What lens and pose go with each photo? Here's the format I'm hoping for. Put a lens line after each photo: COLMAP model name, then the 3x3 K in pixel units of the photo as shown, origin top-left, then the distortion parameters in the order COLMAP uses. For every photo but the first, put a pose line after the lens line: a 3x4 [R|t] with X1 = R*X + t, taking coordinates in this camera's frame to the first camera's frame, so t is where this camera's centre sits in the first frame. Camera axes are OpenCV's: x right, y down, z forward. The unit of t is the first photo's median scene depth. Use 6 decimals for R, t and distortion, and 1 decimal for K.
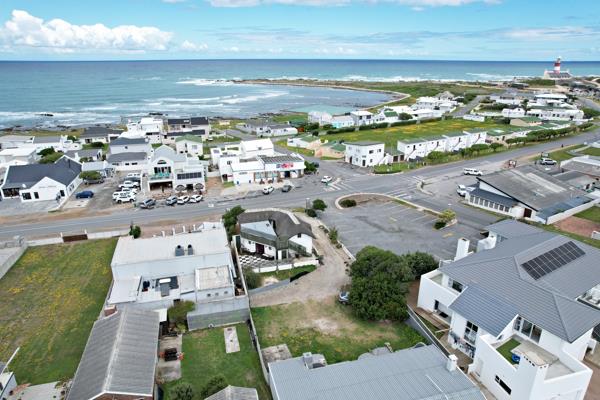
lens RADIAL K [[382.7, 0, 298.3], [0, 382.7, 200.3], [0, 0, 1]] dist [-0.073567, 0.065345]
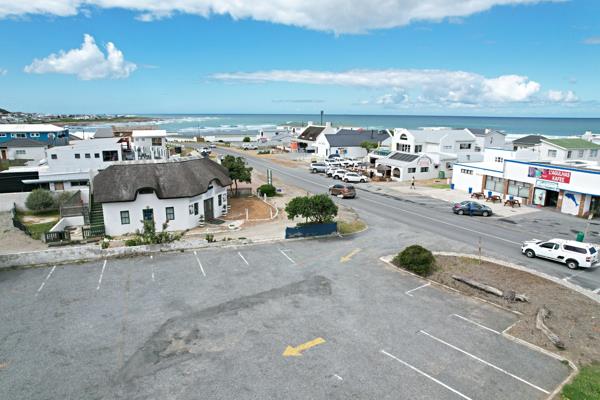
lens RADIAL K [[384.6, 0, 297.7], [0, 384.6, 204.6], [0, 0, 1]] dist [-0.068141, 0.057871]
pose [[0.117649, 0.232192, -0.965528, 0.336578], [-0.357831, 0.916879, 0.176892, -0.040955], [0.926345, 0.324684, 0.190956, 0.736708]]
